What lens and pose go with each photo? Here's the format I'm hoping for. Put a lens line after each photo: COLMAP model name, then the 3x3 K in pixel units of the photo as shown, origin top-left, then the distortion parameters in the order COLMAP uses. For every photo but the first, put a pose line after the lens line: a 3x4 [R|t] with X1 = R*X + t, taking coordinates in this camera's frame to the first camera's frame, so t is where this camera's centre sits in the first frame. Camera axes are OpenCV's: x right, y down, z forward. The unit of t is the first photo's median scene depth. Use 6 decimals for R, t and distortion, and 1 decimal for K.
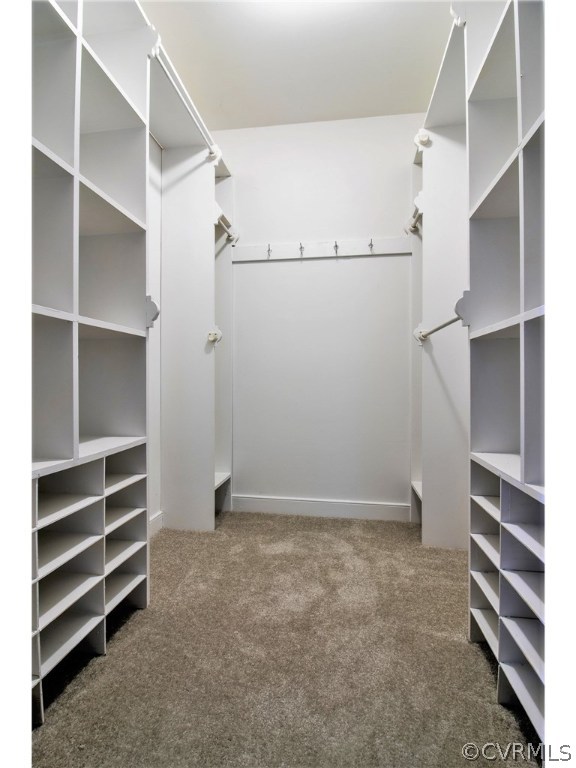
lens RADIAL K [[390.7, 0, 288.0], [0, 390.7, 384.0], [0, 0, 1]] dist [0.015361, -0.023092]
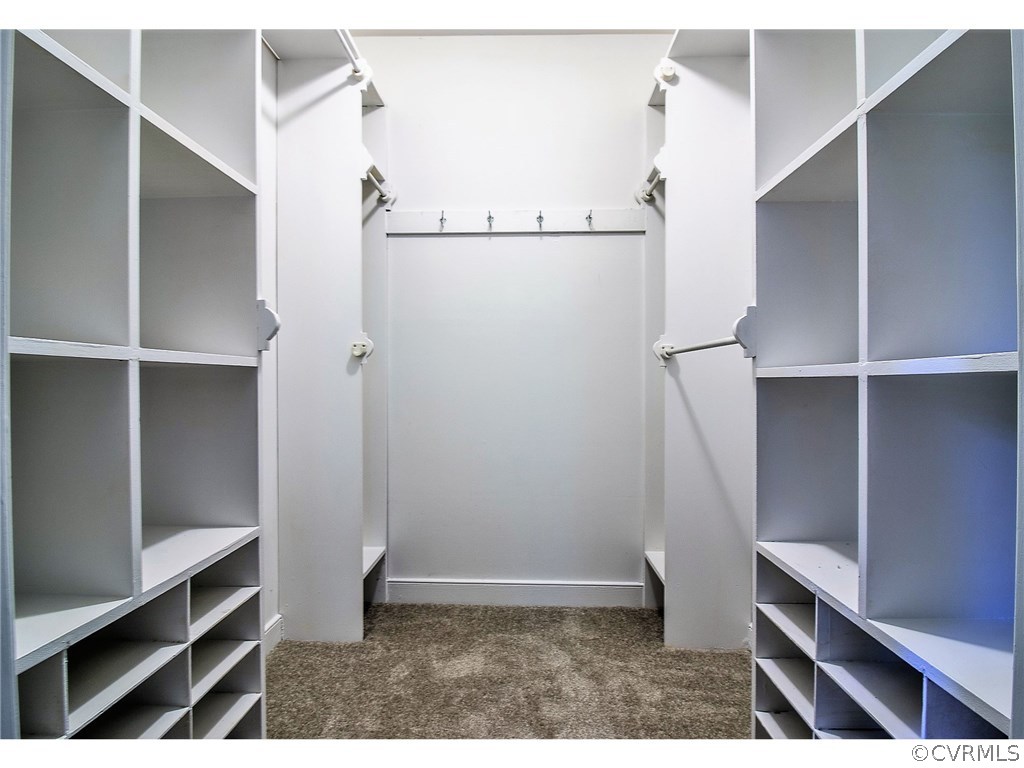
lens RADIAL K [[521.0, 0, 512.0], [0, 521.0, 384.0], [0, 0, 1]] dist [0.015361, -0.023092]
pose [[0.992219, -0.003161, 0.124465, -0.049909], [0.002058, 0.999957, 0.008994, -0.075448], [-0.124488, -0.008668, 0.992183, 0.098146]]
